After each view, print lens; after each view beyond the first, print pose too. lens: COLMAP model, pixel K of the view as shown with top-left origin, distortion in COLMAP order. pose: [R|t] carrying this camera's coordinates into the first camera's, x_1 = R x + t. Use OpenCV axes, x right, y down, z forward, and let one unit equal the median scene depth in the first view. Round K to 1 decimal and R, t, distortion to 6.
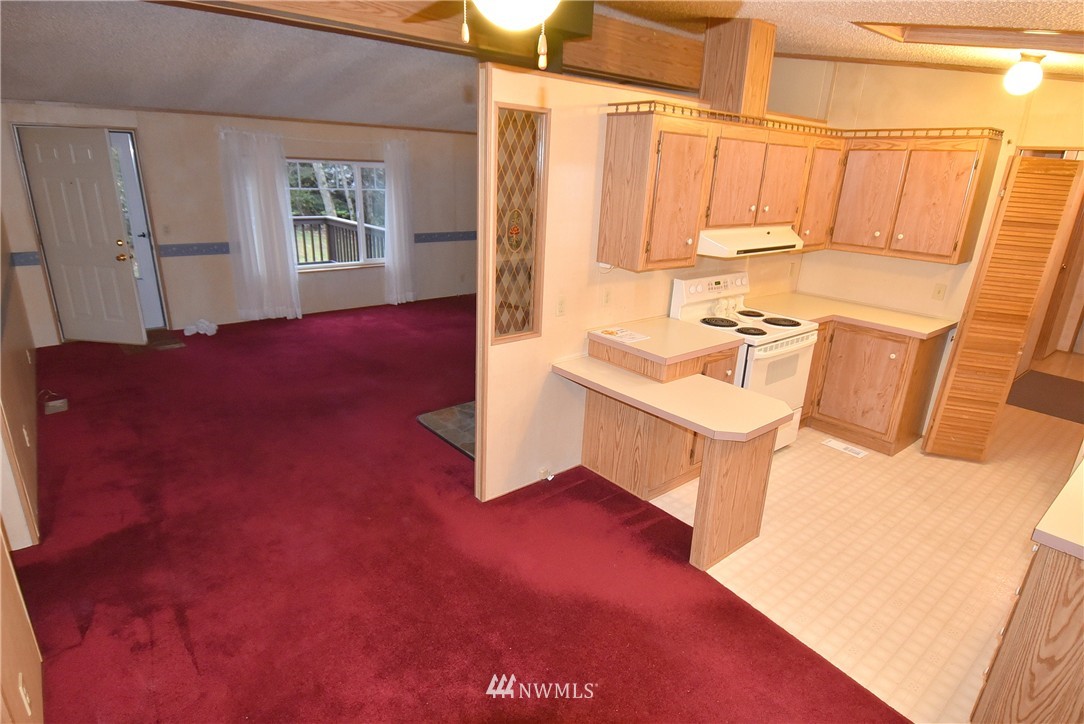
lens RADIAL K [[593.4, 0, 544.4], [0, 593.4, 368.0], [0, 0, 1]] dist [0.002645, -0.014921]
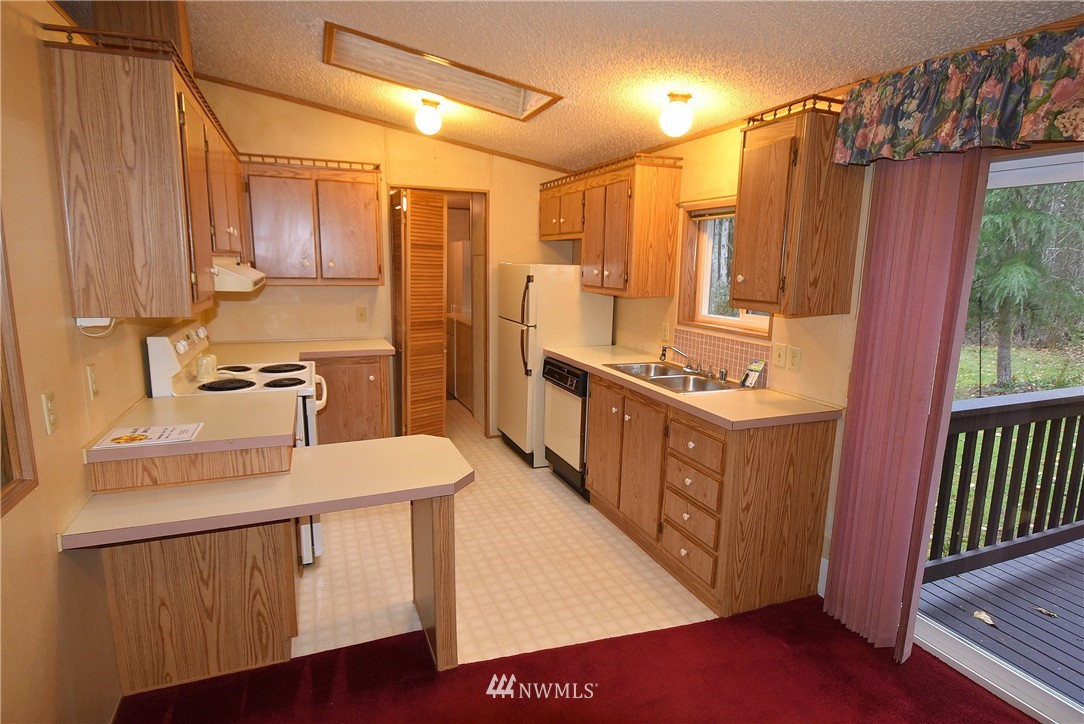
lens RADIAL K [[568.6, 0, 541.9], [0, 568.6, 367.1], [0, 0, 1]] dist [-0.003900, -0.000534]
pose [[0.292326, -0.203118, 0.934499, -0.244743], [0.297008, 0.948144, 0.113175, -0.063884], [-0.909028, 0.244470, 0.337495, 0.419344]]
